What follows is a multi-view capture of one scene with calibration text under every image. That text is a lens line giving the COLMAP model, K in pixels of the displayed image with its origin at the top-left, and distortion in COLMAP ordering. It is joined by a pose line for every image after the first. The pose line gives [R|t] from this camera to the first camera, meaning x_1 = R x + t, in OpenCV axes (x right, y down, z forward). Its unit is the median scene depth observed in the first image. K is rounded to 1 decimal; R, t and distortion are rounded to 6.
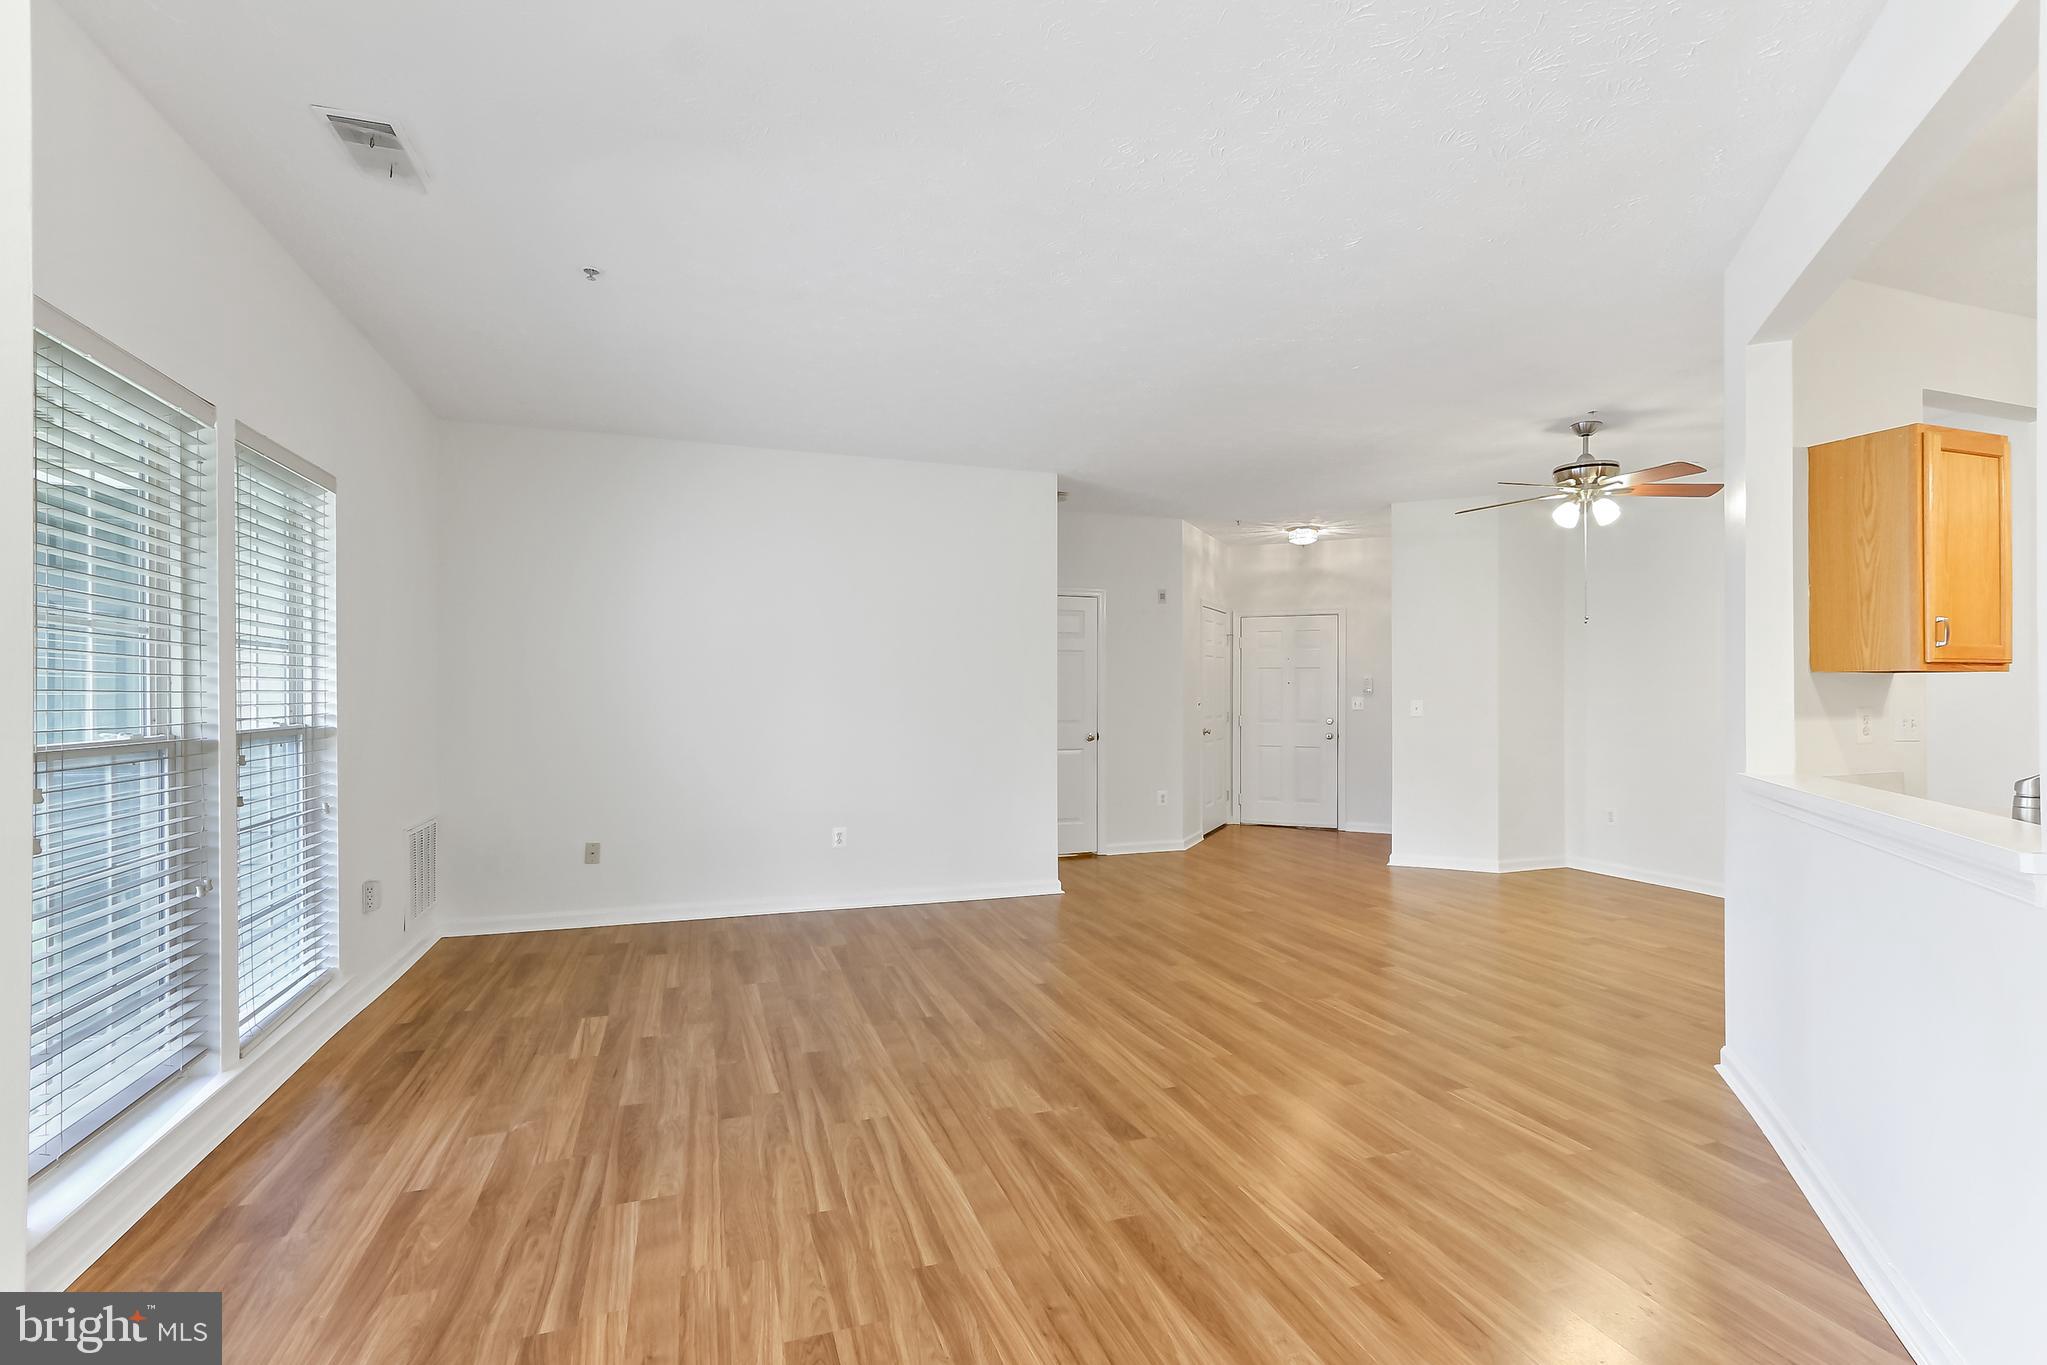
lens RADIAL K [[944.7, 0, 1037.9], [0, 944.7, 690.0], [0, 0, 1]] dist [-0.001617, 0.004659]
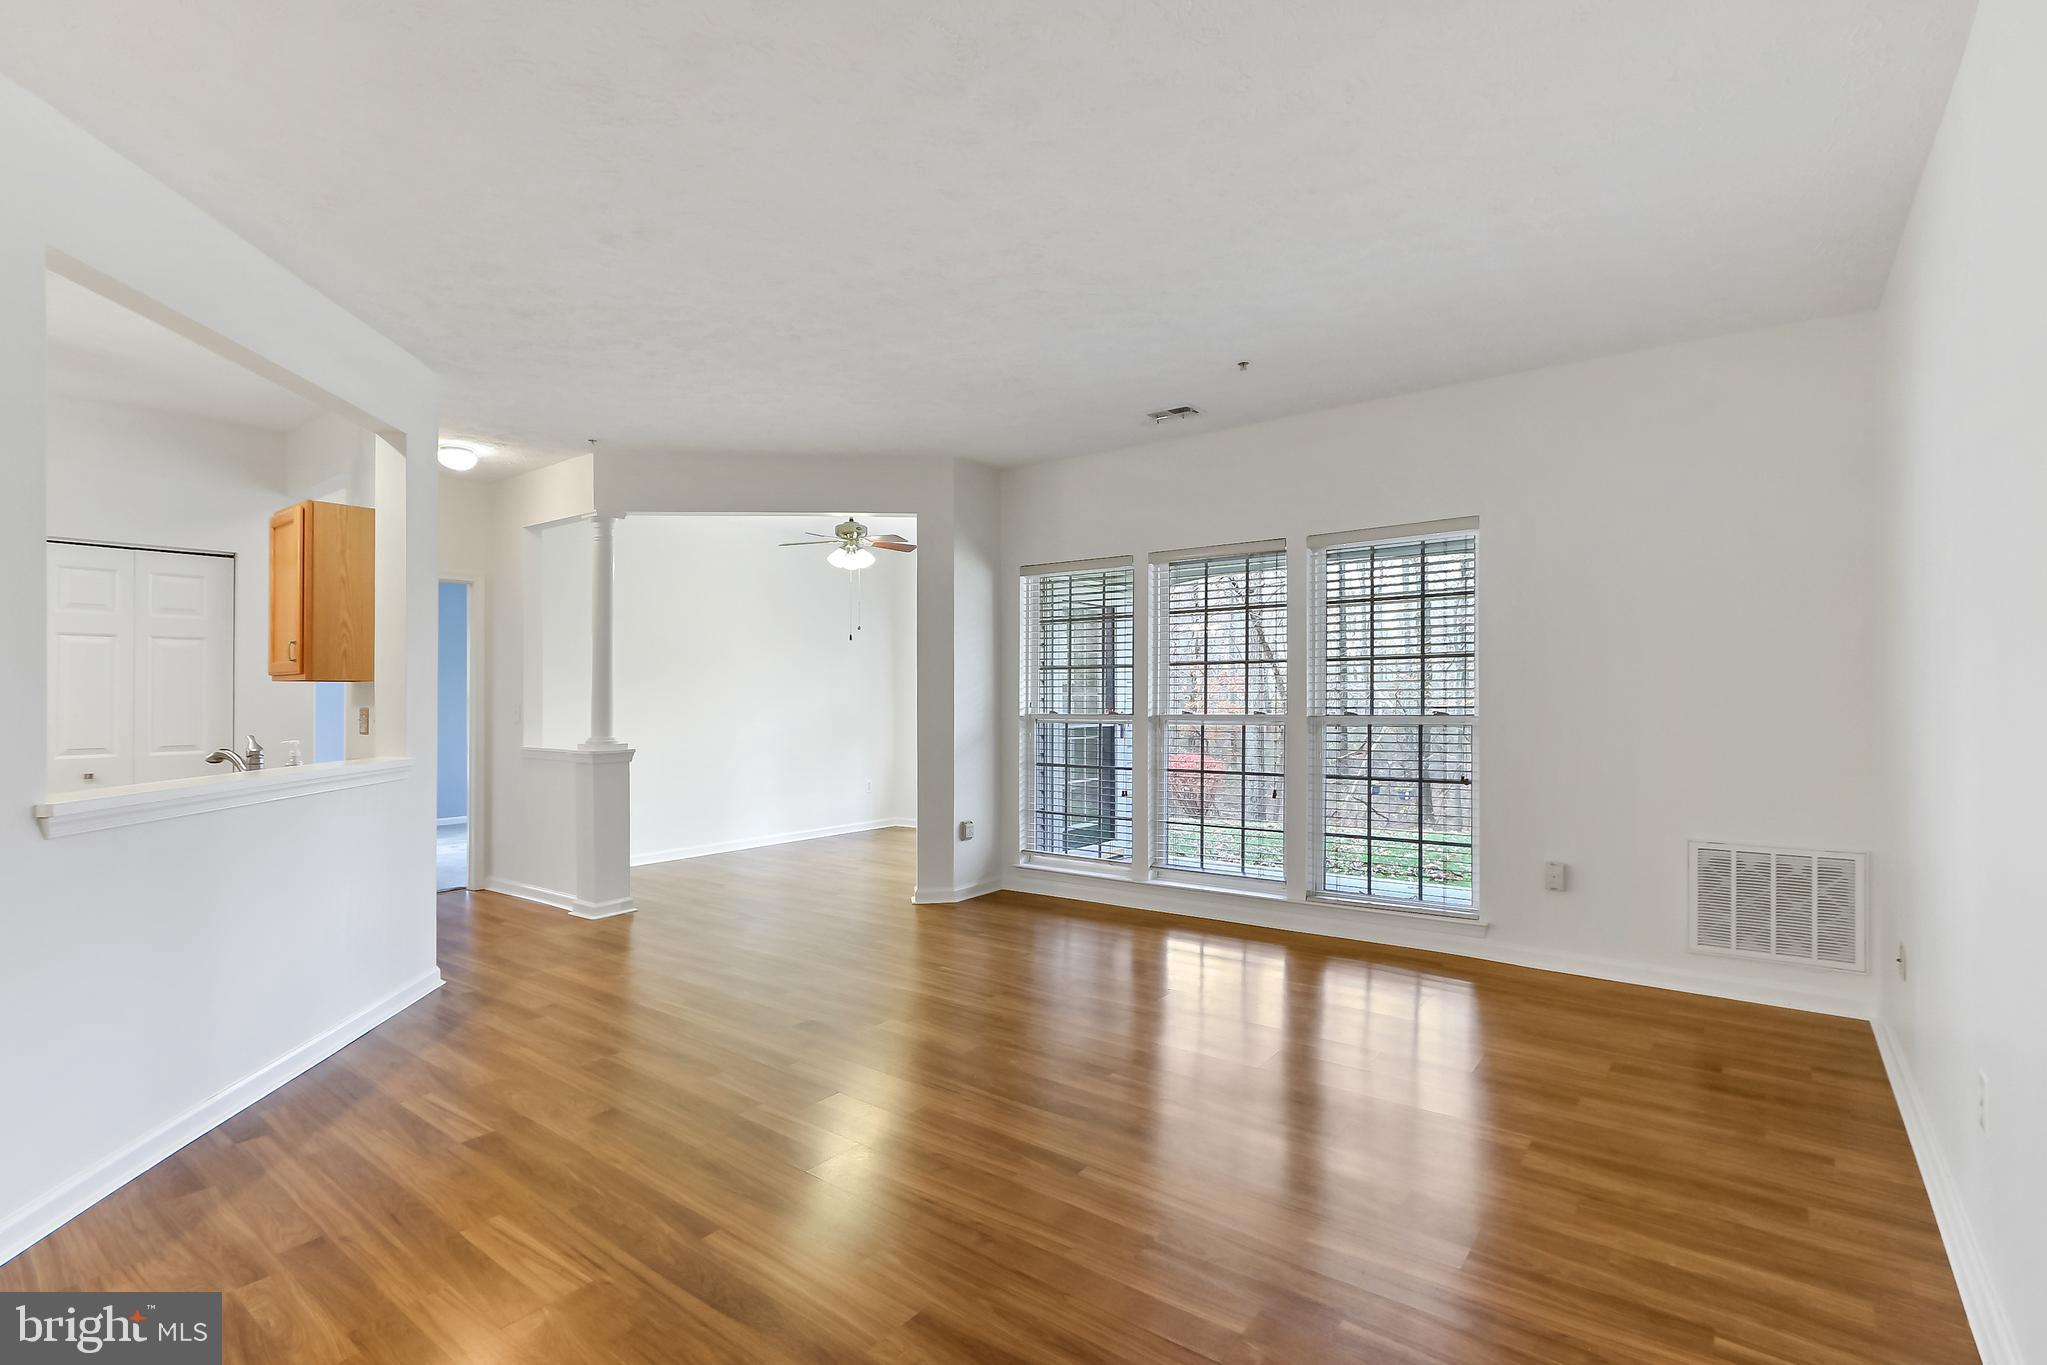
lens RADIAL K [[944.7, 0, 1028.1], [0, 944.7, 703.9], [0, 0, 1]] dist [-0.001617, 0.004659]
pose [[-0.843686, 0.009119, -0.536760, 0.309763], [0.010550, 0.999944, 0.000405, 0.010917], [0.536733, -0.005321, -0.843735, 1.312112]]
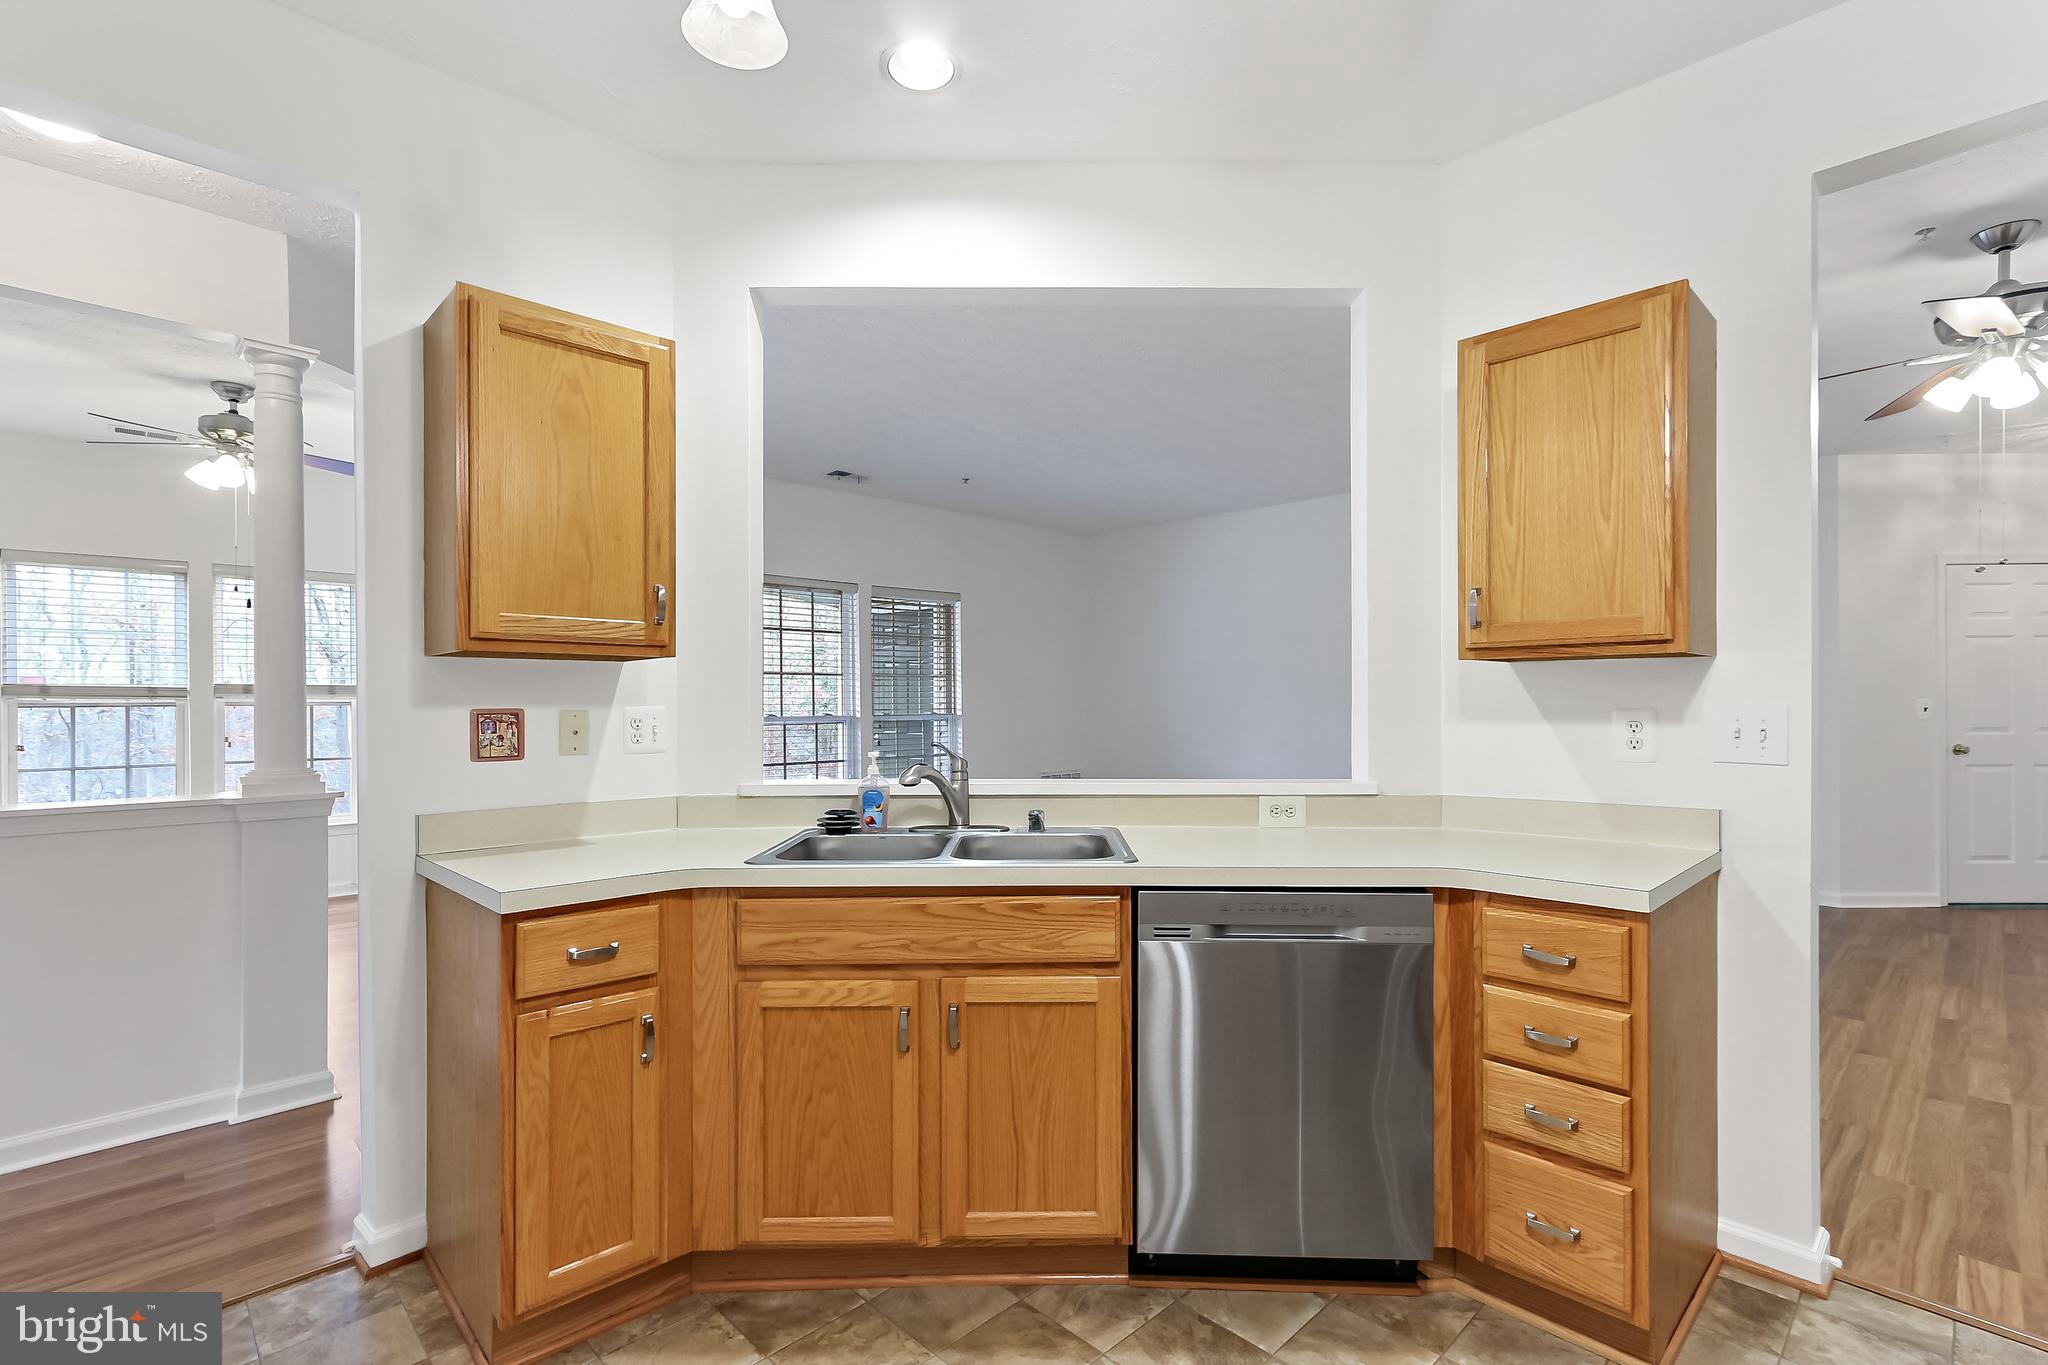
lens RADIAL K [[945.2, 0, 1040.4], [0, 945.2, 710.2], [0, 0, 1]] dist [-0.001617, 0.004659]
pose [[0.418705, 0.006698, -0.908098, 0.917696], [0.008272, 0.999903, 0.011189, 0.005801], [0.908085, -0.012196, 0.418609, 0.220726]]
